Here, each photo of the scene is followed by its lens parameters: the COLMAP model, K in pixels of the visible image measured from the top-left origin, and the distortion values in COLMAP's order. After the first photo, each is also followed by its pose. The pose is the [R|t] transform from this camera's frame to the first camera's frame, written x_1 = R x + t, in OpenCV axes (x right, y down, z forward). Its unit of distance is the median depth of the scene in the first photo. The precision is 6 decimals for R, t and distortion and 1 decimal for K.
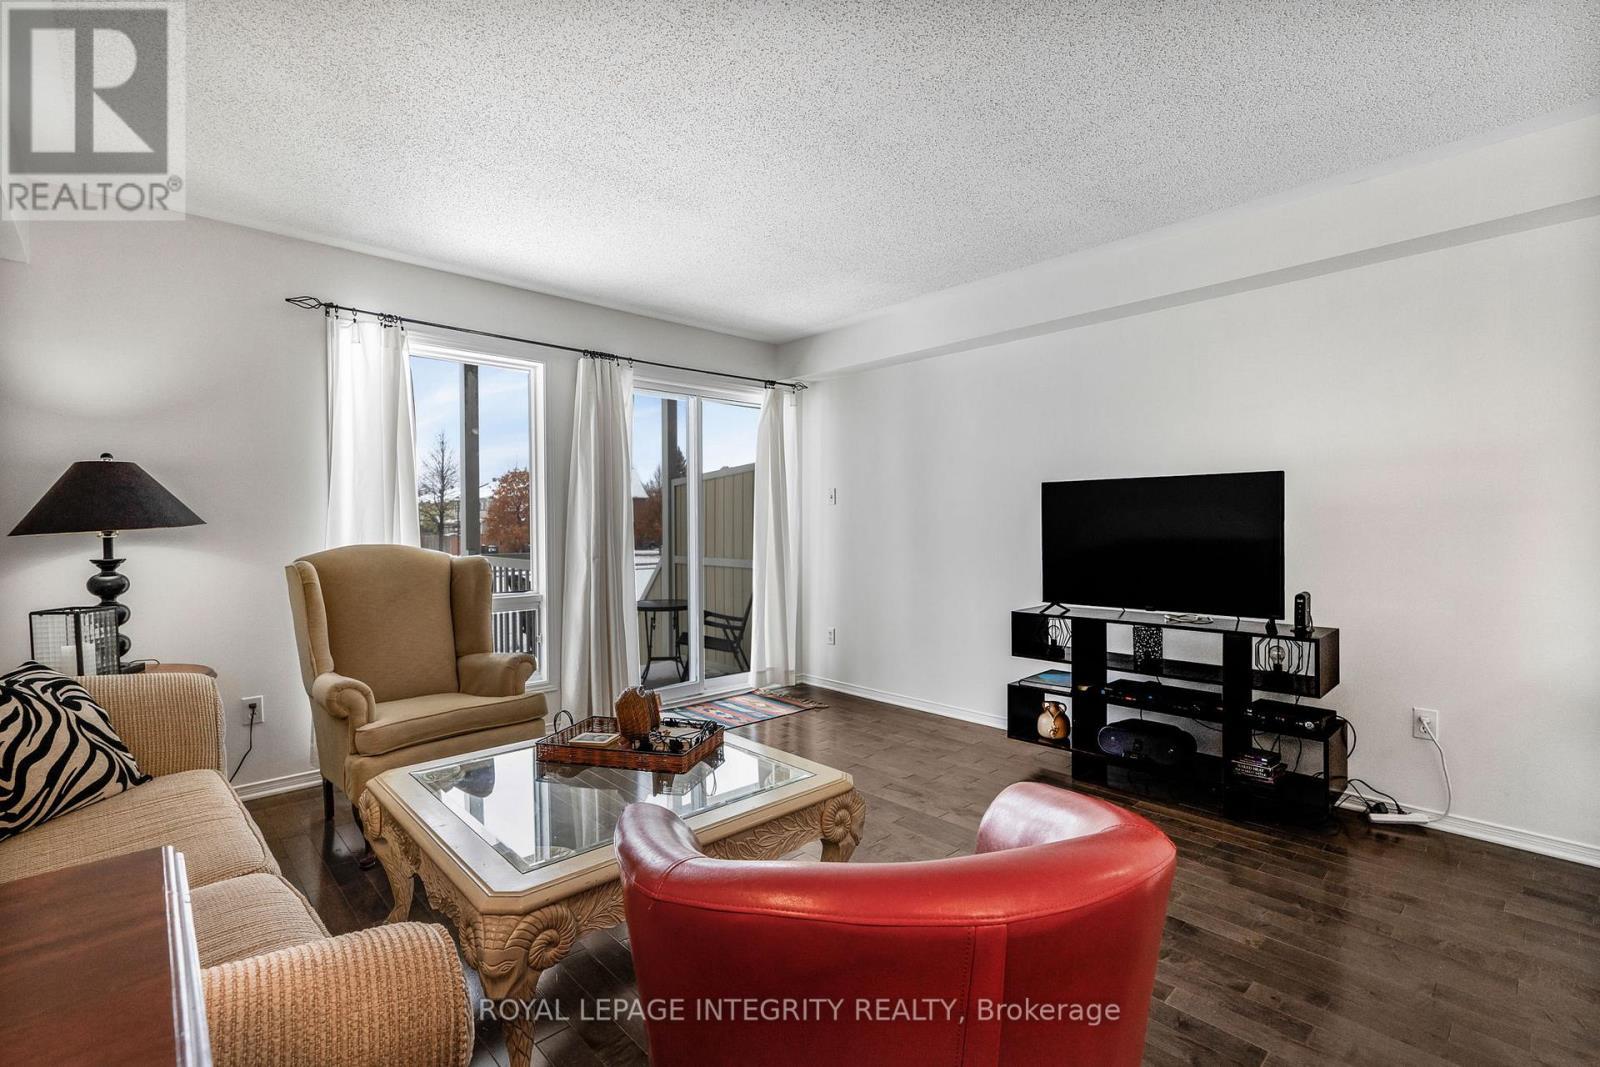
lens RADIAL K [[727.0, 0, 802.8], [0, 727.0, 535.0], [0, 0, 1]] dist [0.024211, -0.000184]
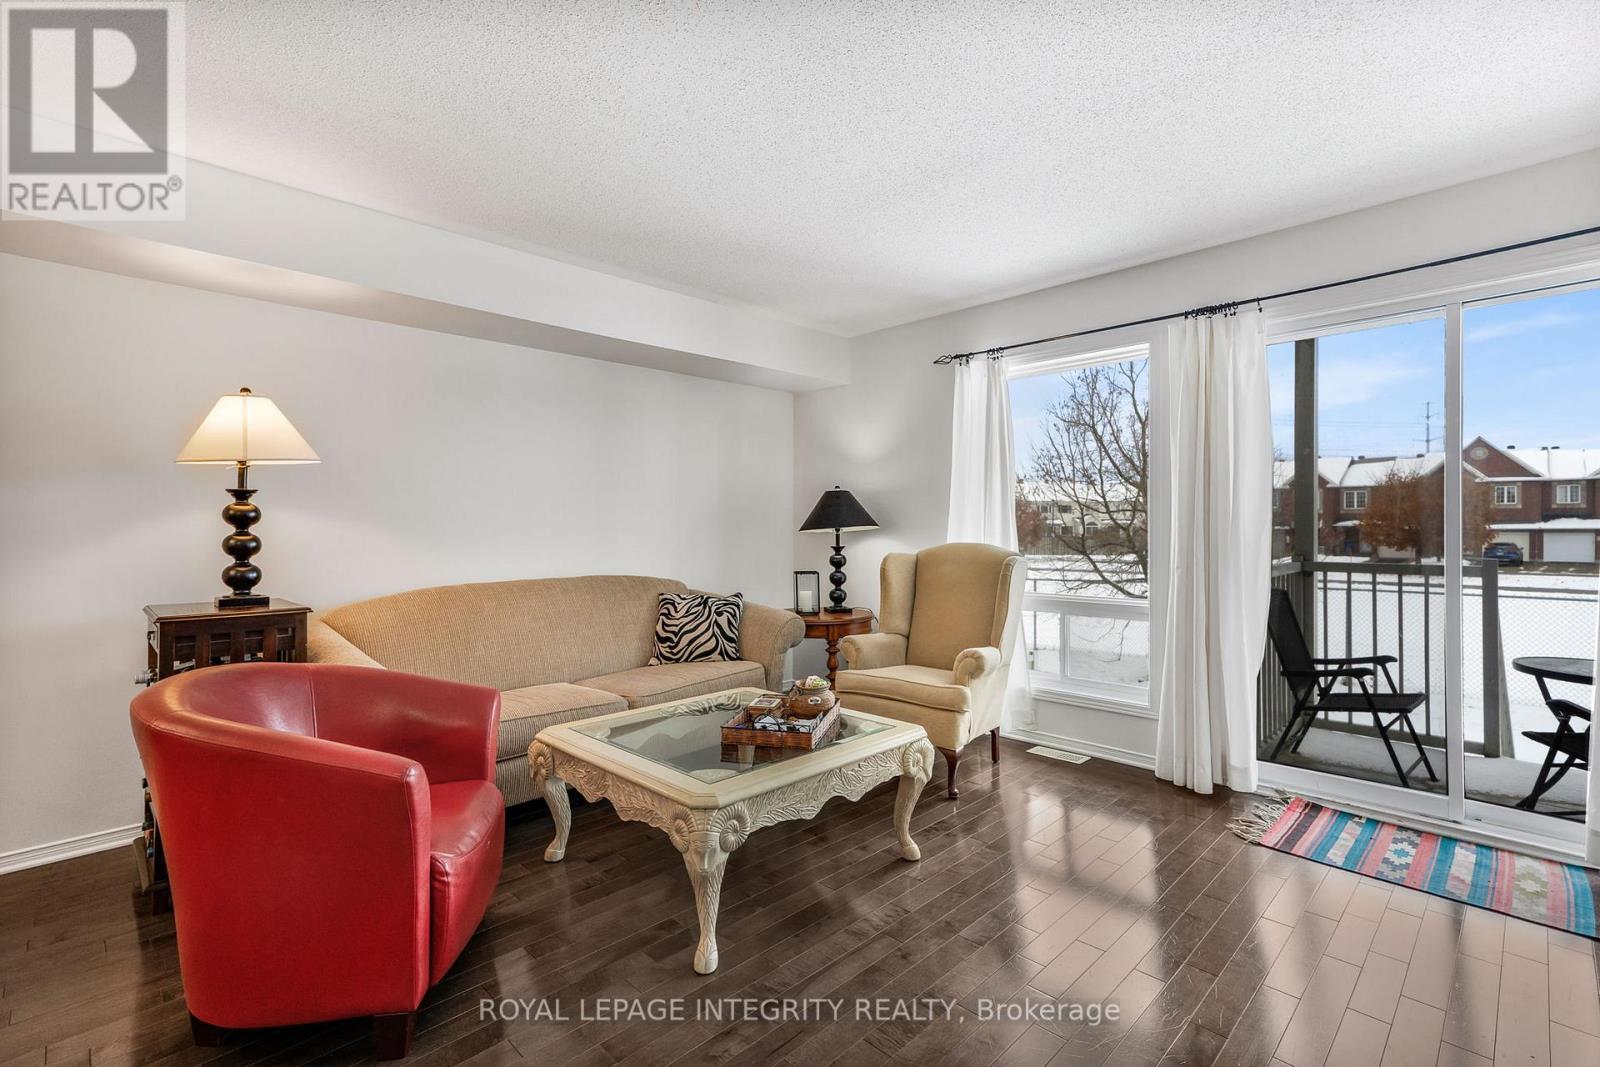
lens RADIAL K [[727.0, 0, 802.8], [0, 727.0, 535.0], [0, 0, 1]] dist [0.024211, -0.000184]
pose [[0.034950, 0.017664, -0.999233, 0.612695], [-0.012174, 0.999777, 0.017248, -0.017693], [0.999315, 0.011562, 0.035157, 0.667381]]
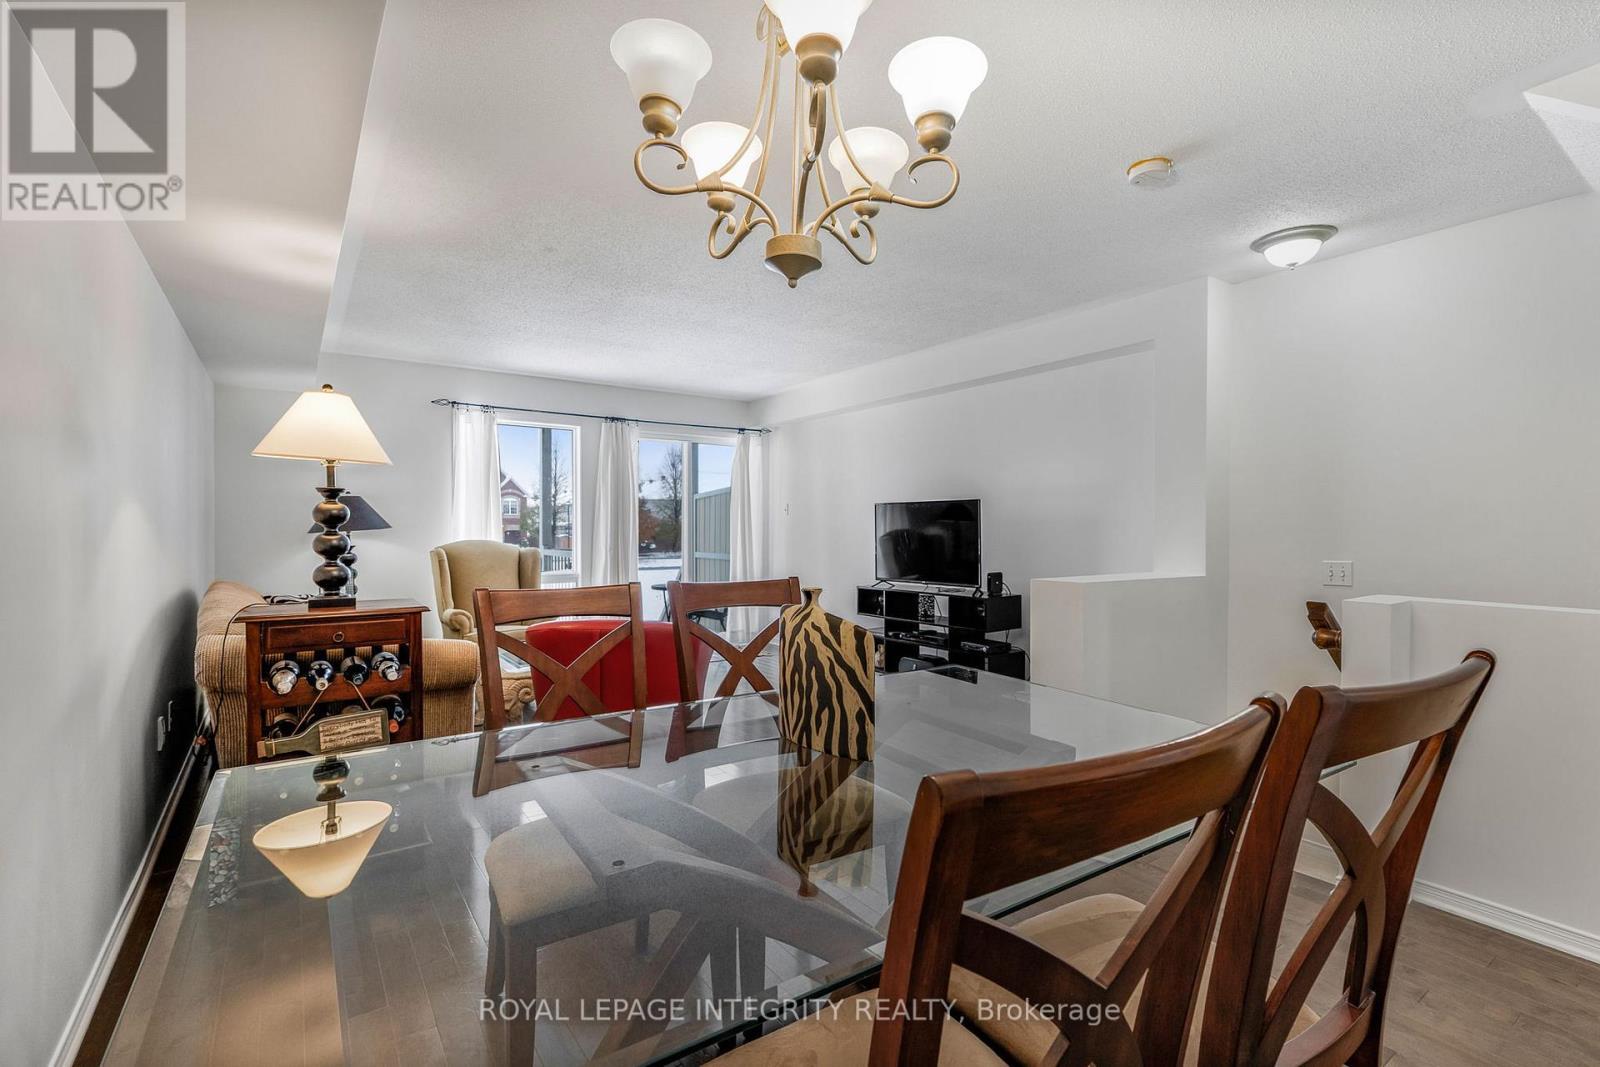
lens RADIAL K [[727.0, 0, 802.8], [0, 727.0, 535.0], [0, 0, 1]] dist [0.024211, -0.000184]
pose [[0.991205, 0.006713, -0.132167, 0.397084], [-0.007357, 0.999963, -0.004380, 0.003118], [0.132133, 0.005314, 0.991218, -0.592179]]
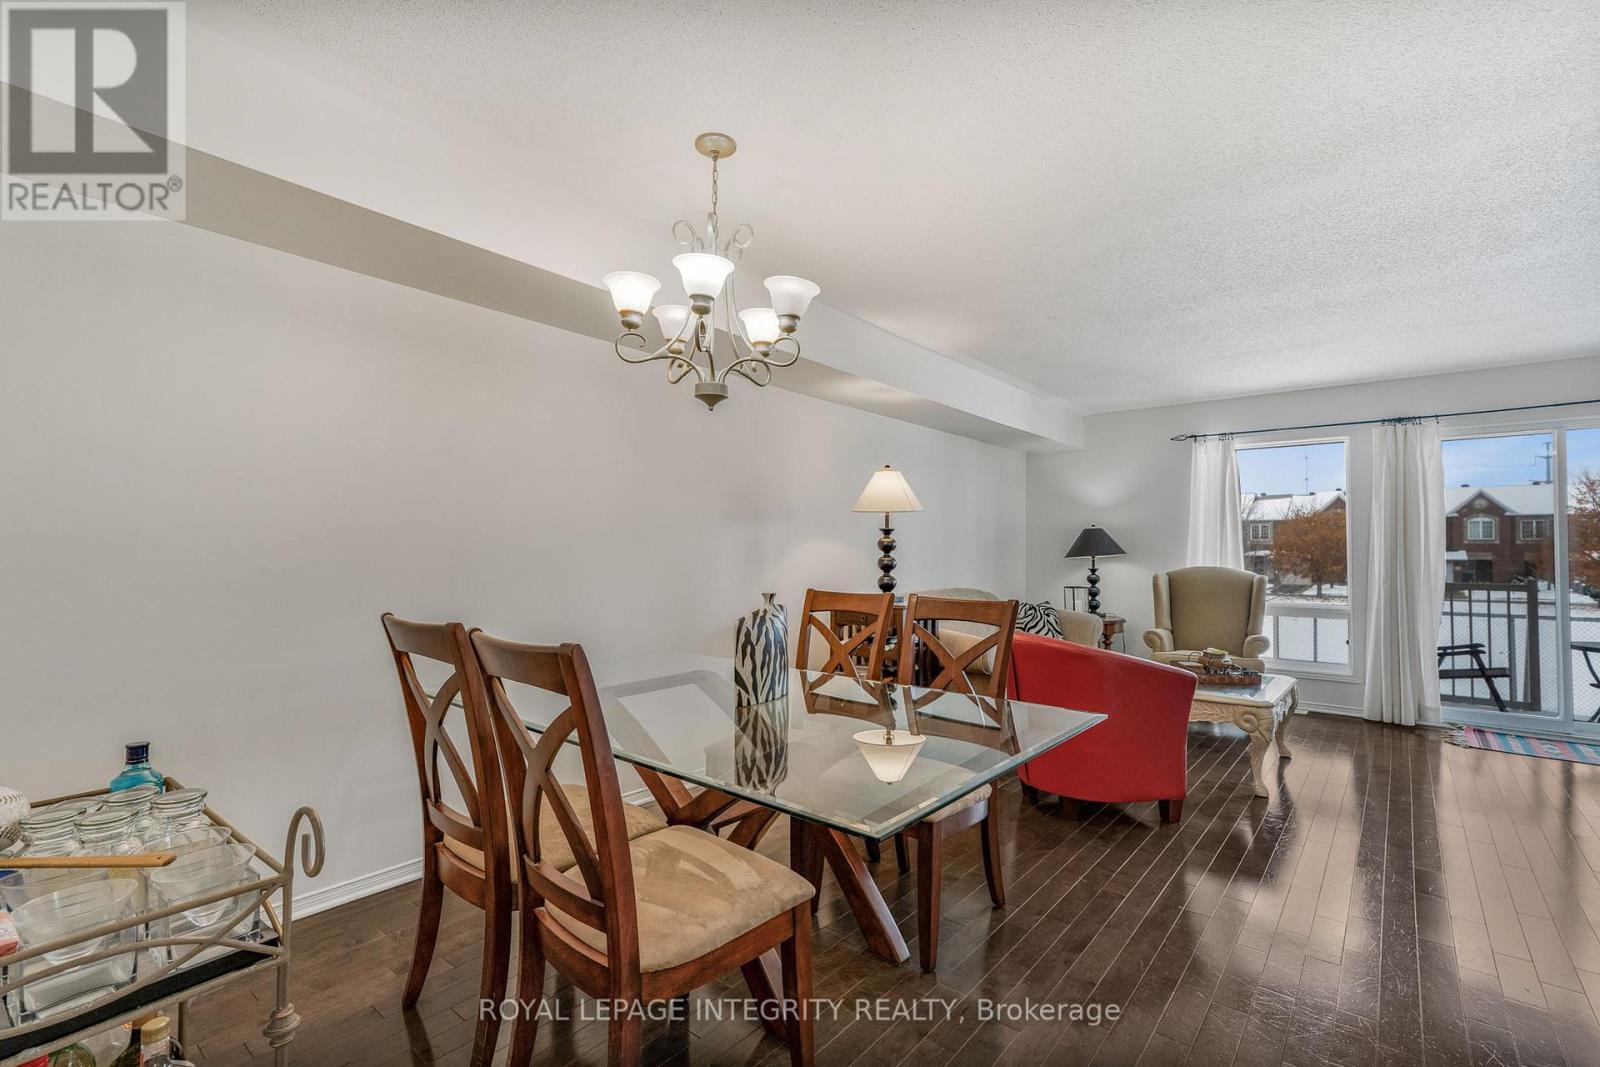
lens RADIAL K [[727.0, 0, 802.8], [0, 727.0, 535.0], [0, 0, 1]] dist [0.024211, -0.000184]
pose [[0.136531, -0.018048, -0.990471, 1.015081], [-0.019657, 0.999588, -0.020923, -0.006230], [0.990441, 0.022326, 0.136120, -0.210613]]
